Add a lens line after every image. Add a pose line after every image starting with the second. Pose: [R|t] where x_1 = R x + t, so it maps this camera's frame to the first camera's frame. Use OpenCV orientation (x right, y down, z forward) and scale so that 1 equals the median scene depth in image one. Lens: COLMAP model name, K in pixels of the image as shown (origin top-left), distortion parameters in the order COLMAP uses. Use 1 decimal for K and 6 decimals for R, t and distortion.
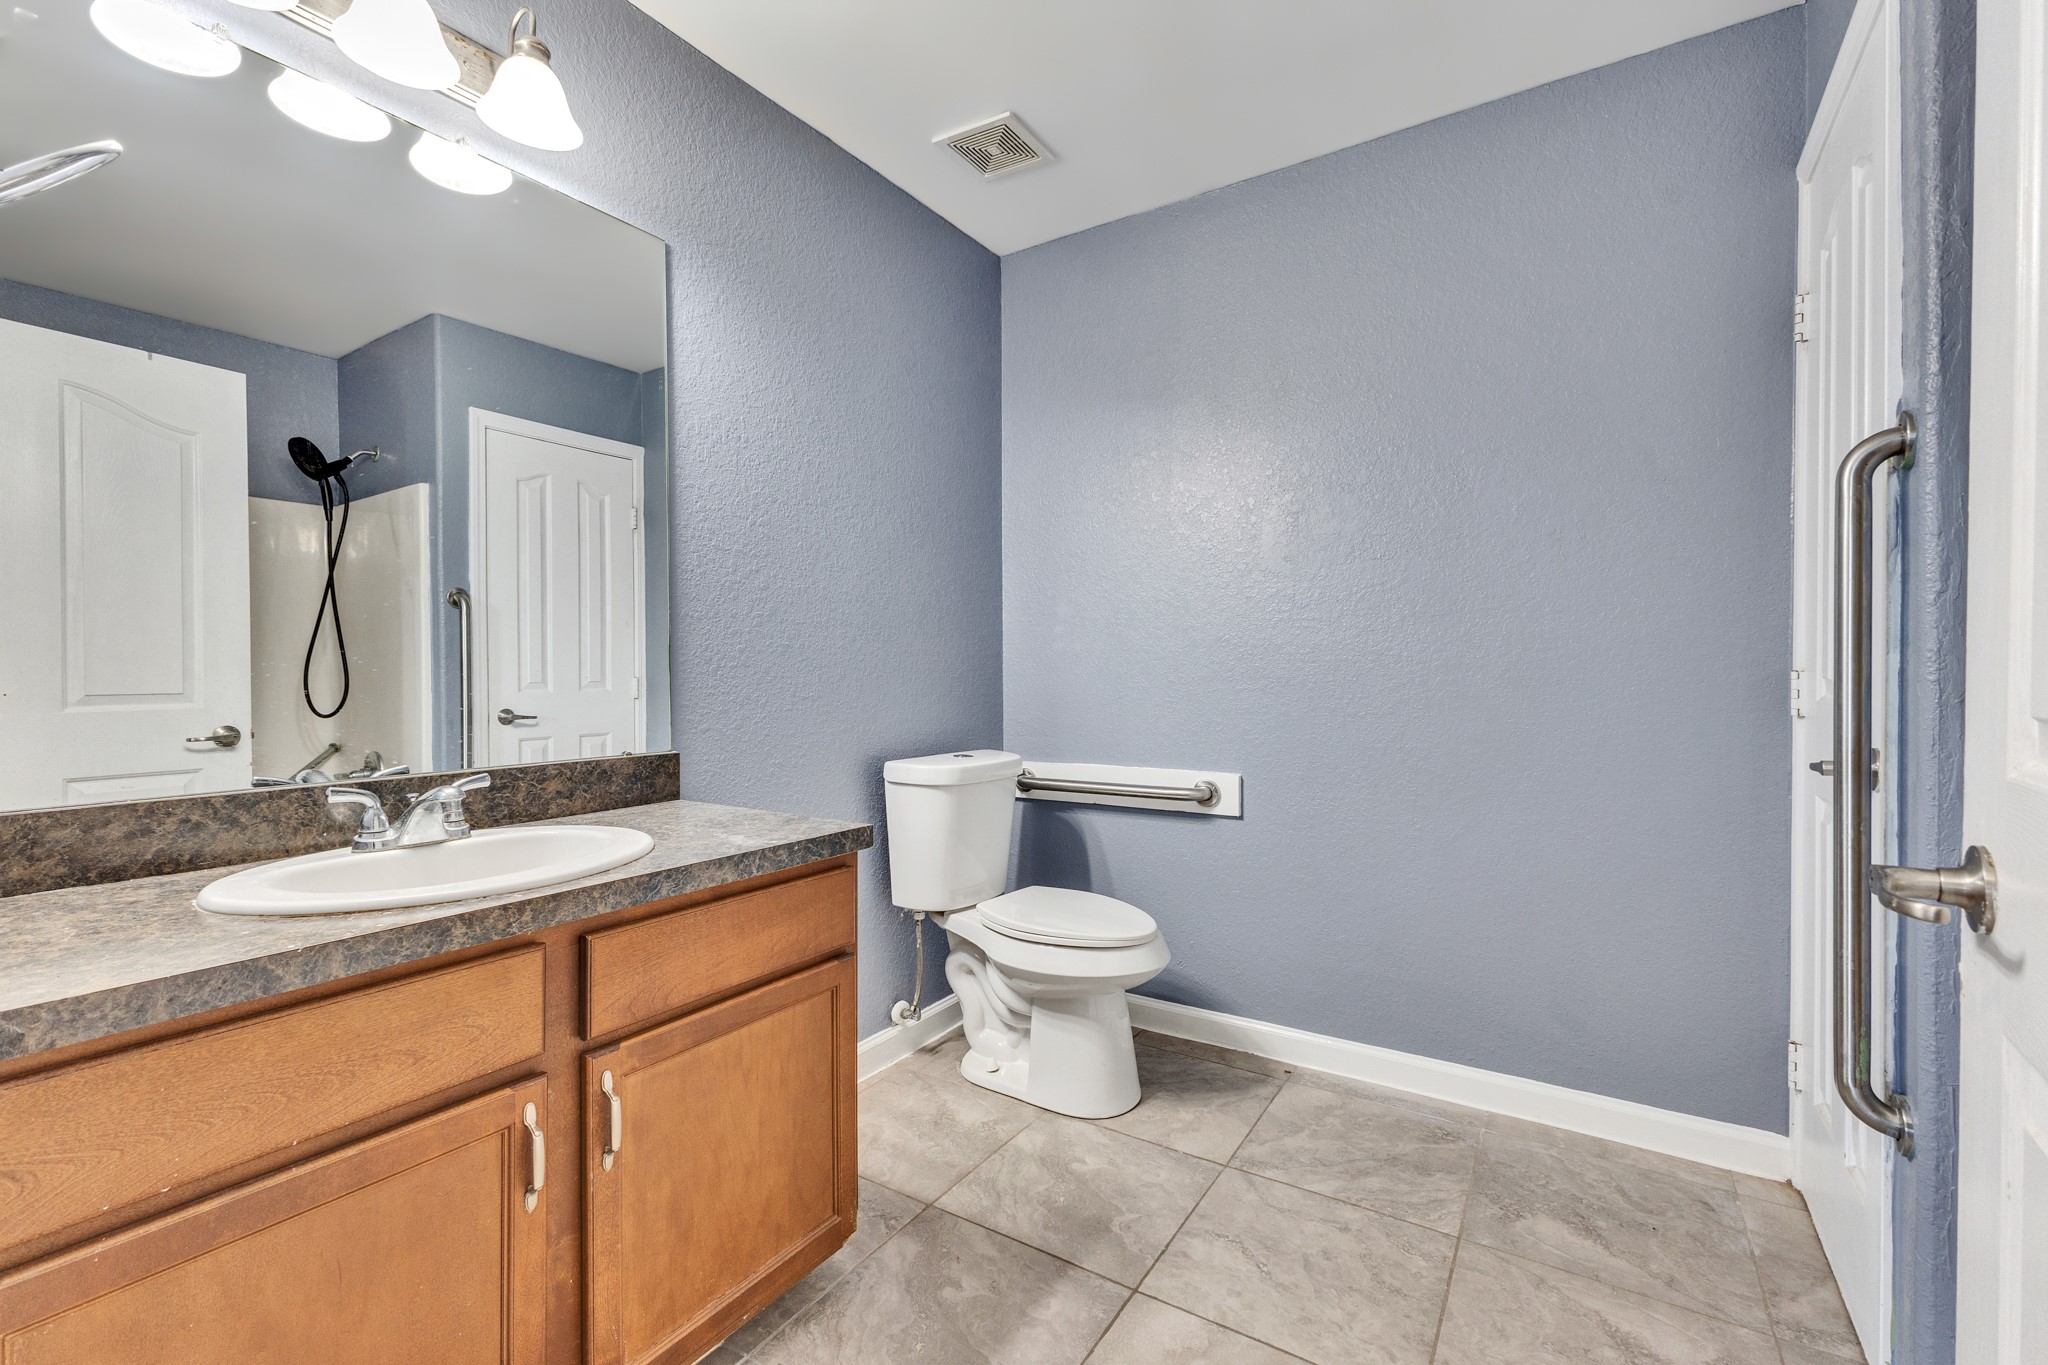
lens RADIAL K [[878.3, 0, 1022.2], [0, 878.3, 677.9], [0, 0, 1]] dist [0.016781, -0.005313]
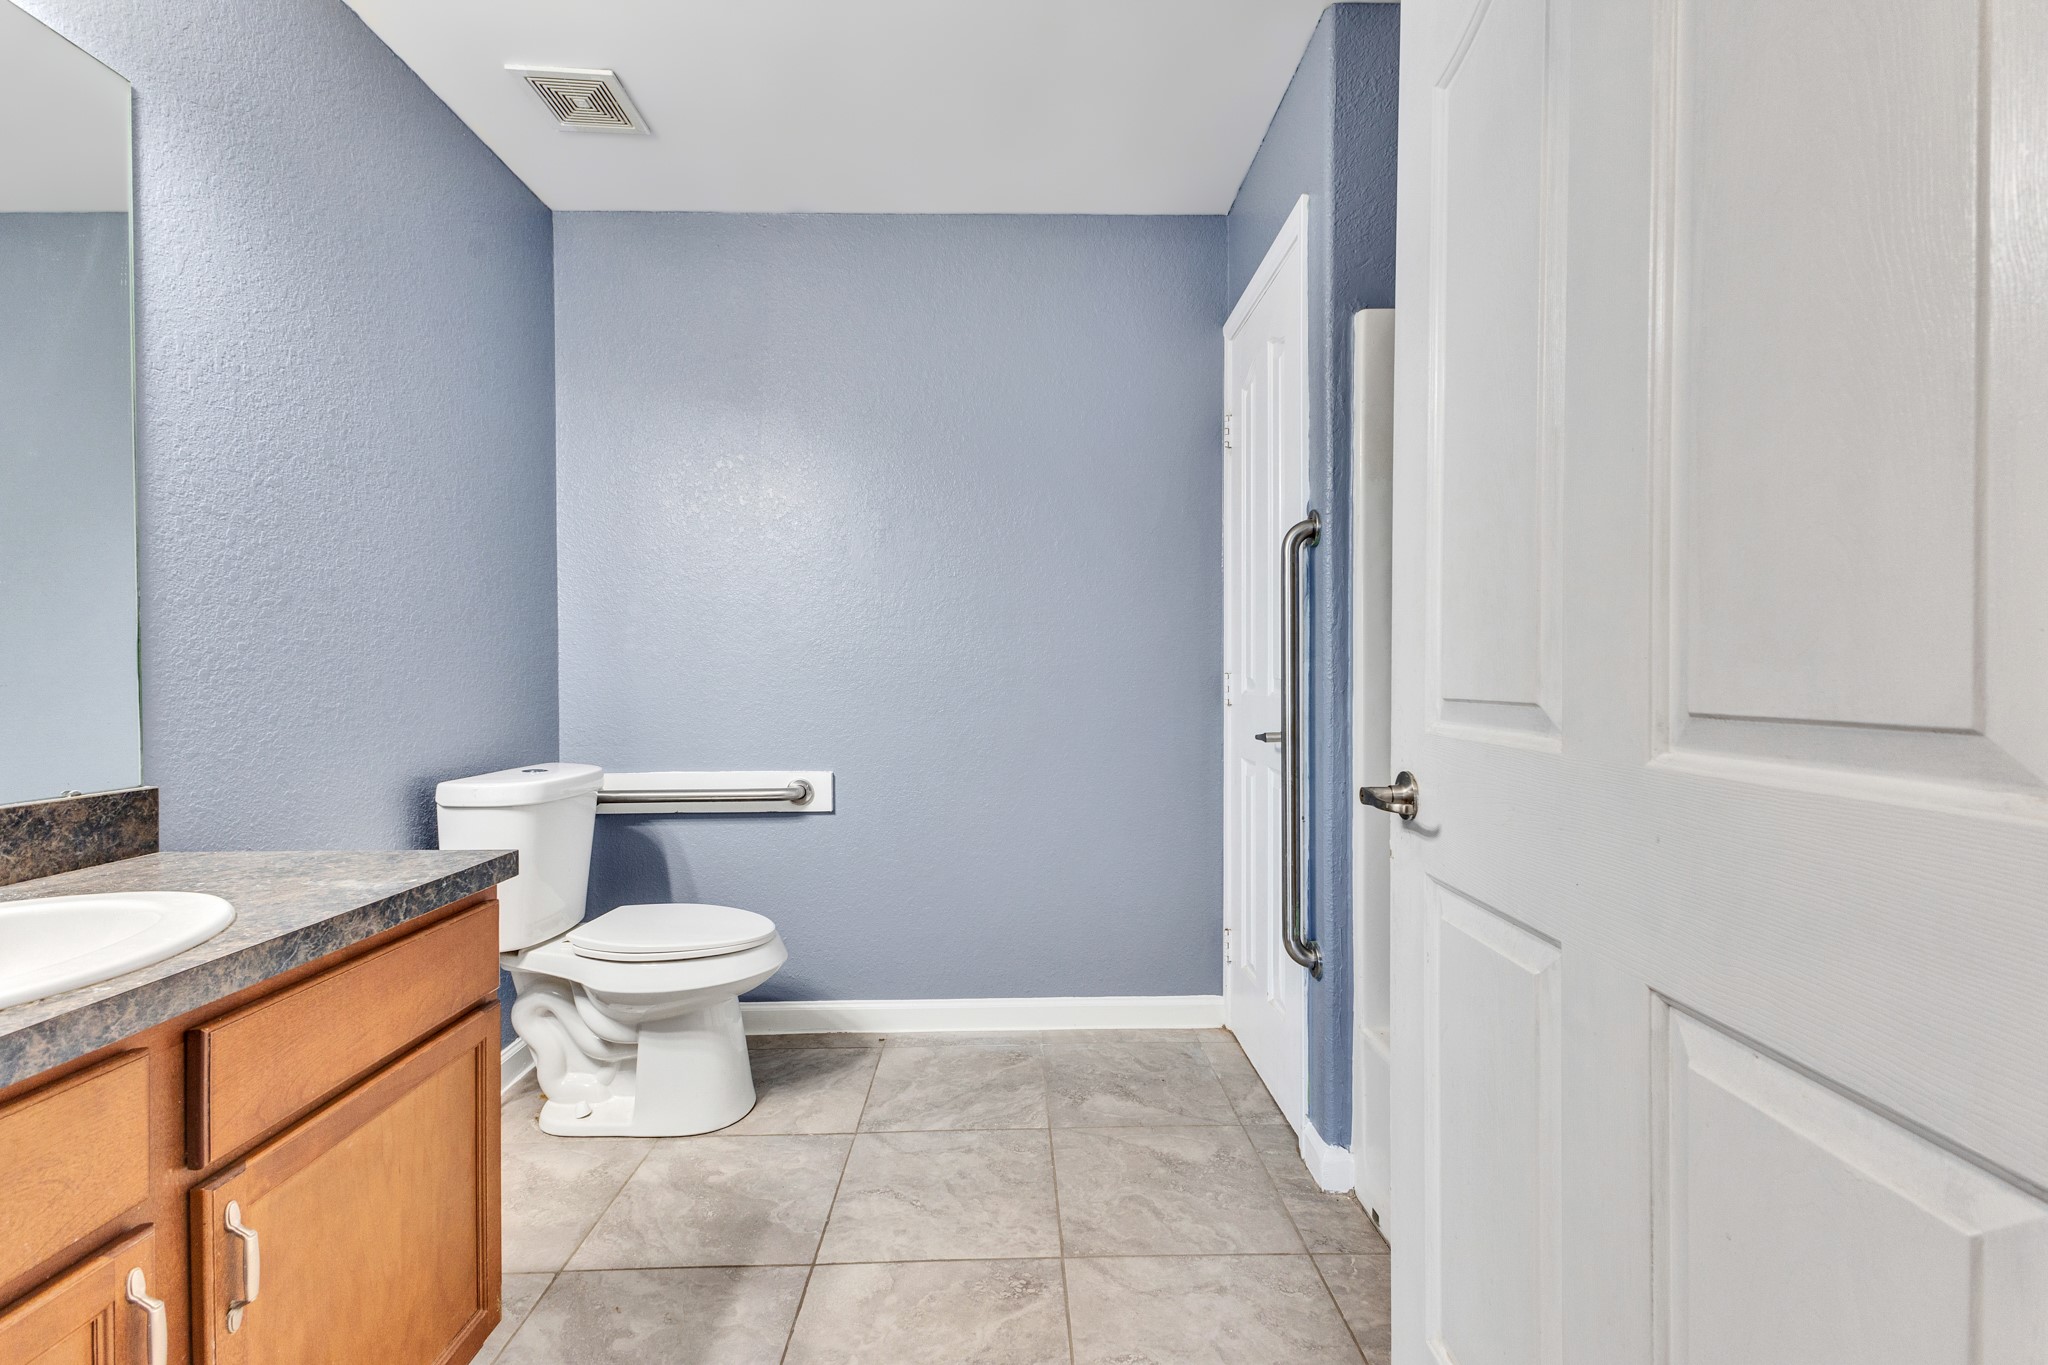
lens RADIAL K [[878.3, 0, 1022.2], [0, 878.3, 677.9], [0, 0, 1]] dist [0.016781, -0.005313]
pose [[0.829694, -0.004438, 0.558200, -0.212441], [0.006628, 0.999976, -0.001902, 0.000238], [-0.558179, 0.005278, 0.829704, -0.010461]]
